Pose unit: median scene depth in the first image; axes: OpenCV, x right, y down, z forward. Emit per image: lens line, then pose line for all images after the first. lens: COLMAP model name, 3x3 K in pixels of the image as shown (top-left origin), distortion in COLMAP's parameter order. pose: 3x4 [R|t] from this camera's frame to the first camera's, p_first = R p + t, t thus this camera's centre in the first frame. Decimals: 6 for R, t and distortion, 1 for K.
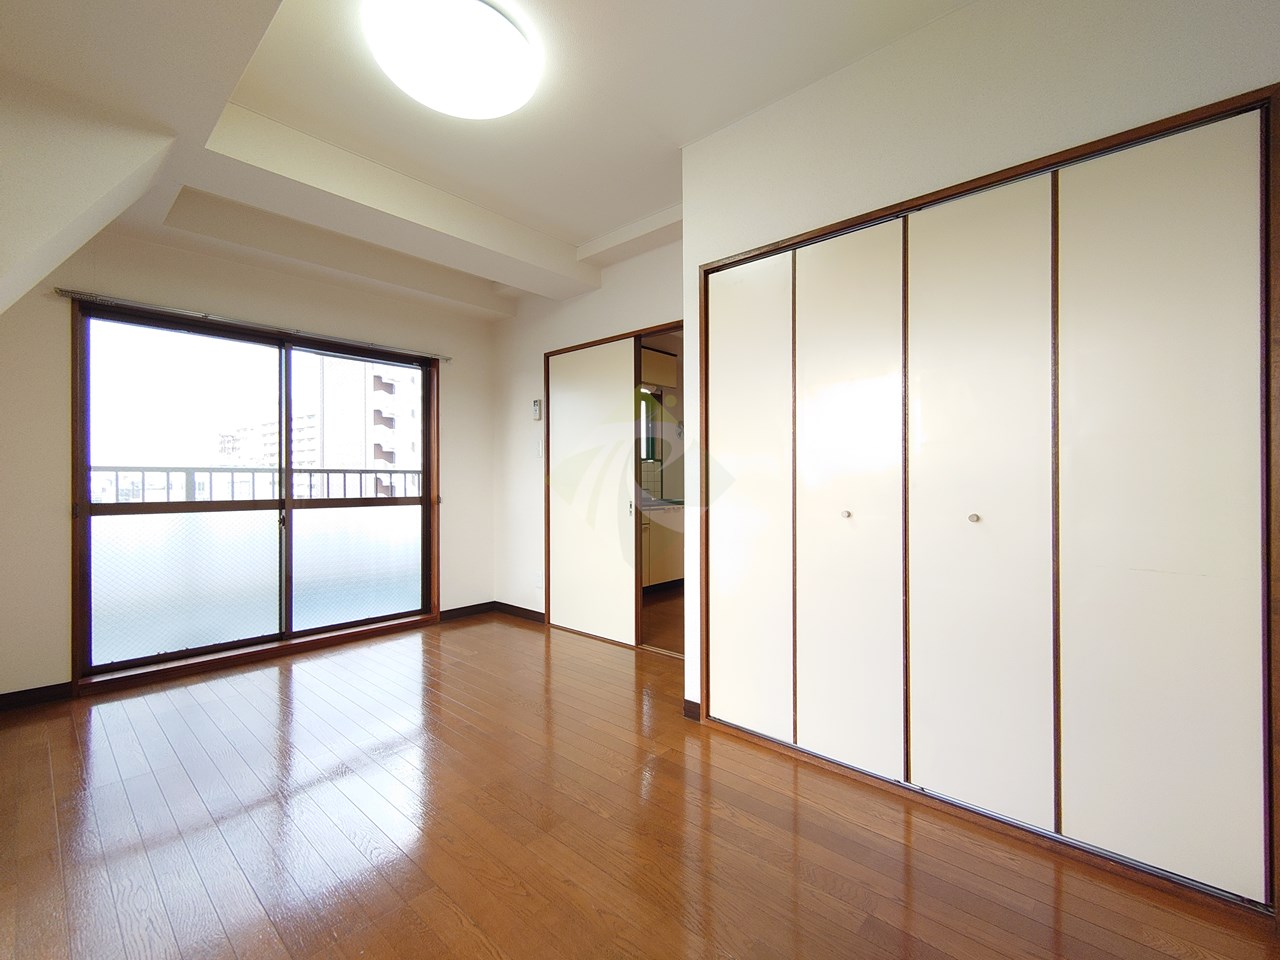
lens RADIAL K [[553.9, 0, 643.2], [0, 553.9, 480.9], [0, 0, 1]] dist [0.000802, -0.000240]
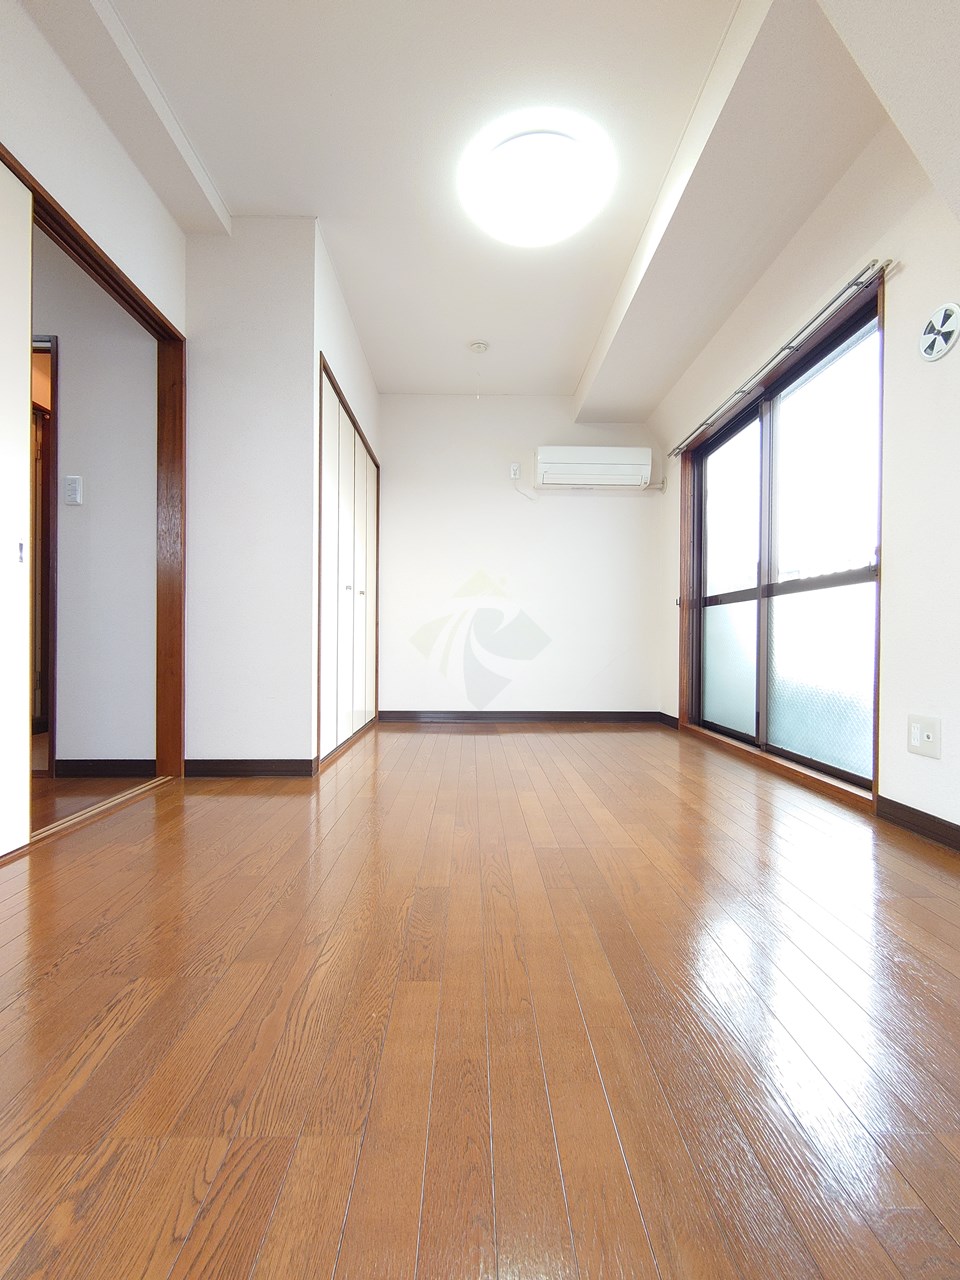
lens RADIAL K [[553.9, 0, 479.3], [0, 553.9, 642.0], [0, 0, 1]] dist [0.000802, -0.000240]
pose [[-0.678537, -0.002242, 0.734563, -0.622356], [-0.000450, 0.999996, 0.002636, 0.124463], [-0.734566, 0.001458, -0.678536, 1.036751]]
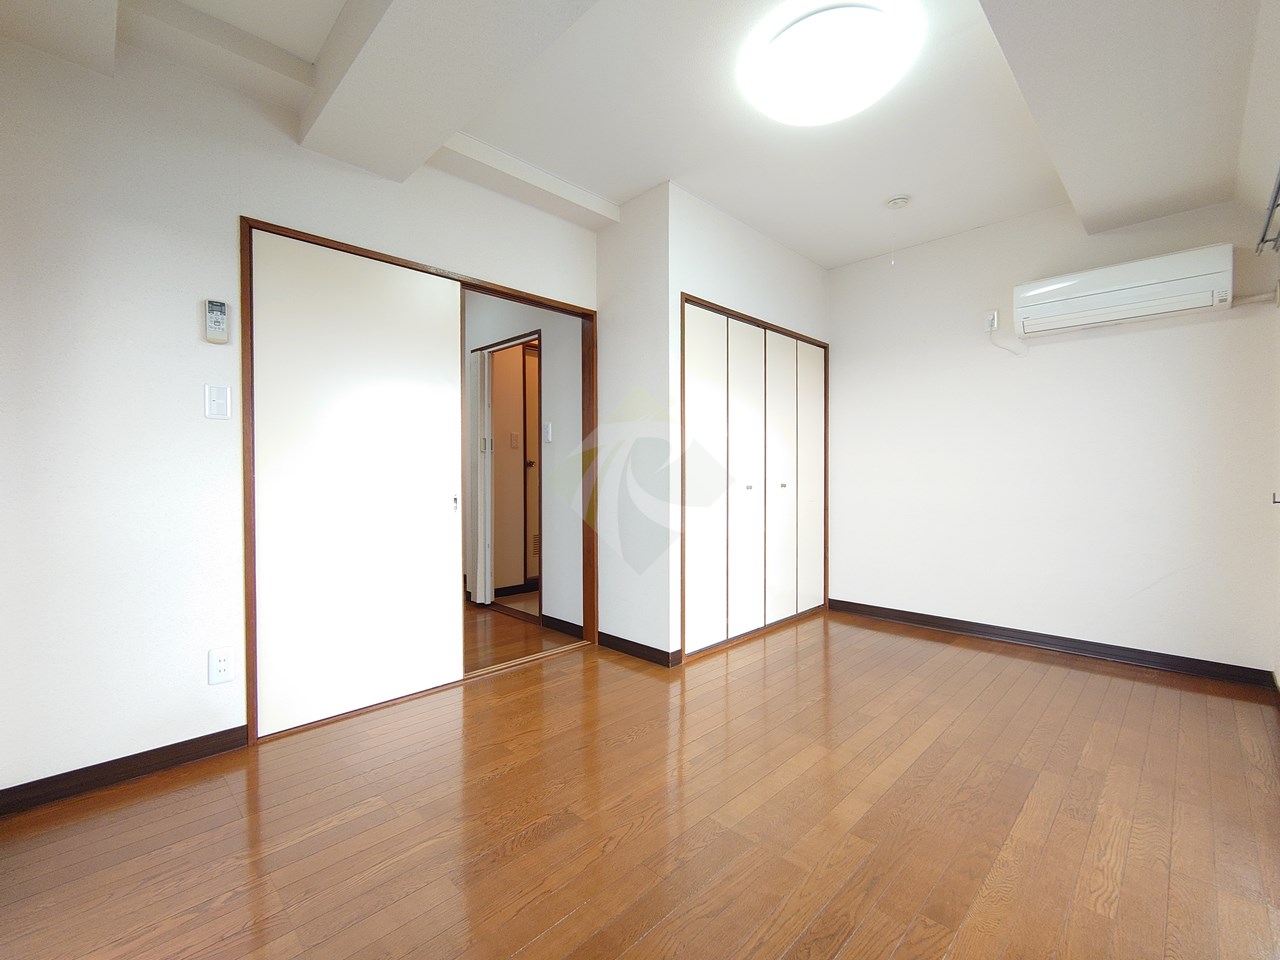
lens RADIAL K [[553.9, 0, 643.3], [0, 553.9, 475.9], [0, 0, 1]] dist [0.000802, -0.000240]
pose [[0.053597, -0.005007, 0.998550, -0.775284], [0.007002, 0.999965, 0.004638, 0.010397], [-0.998538, 0.006743, 0.053630, 0.701440]]
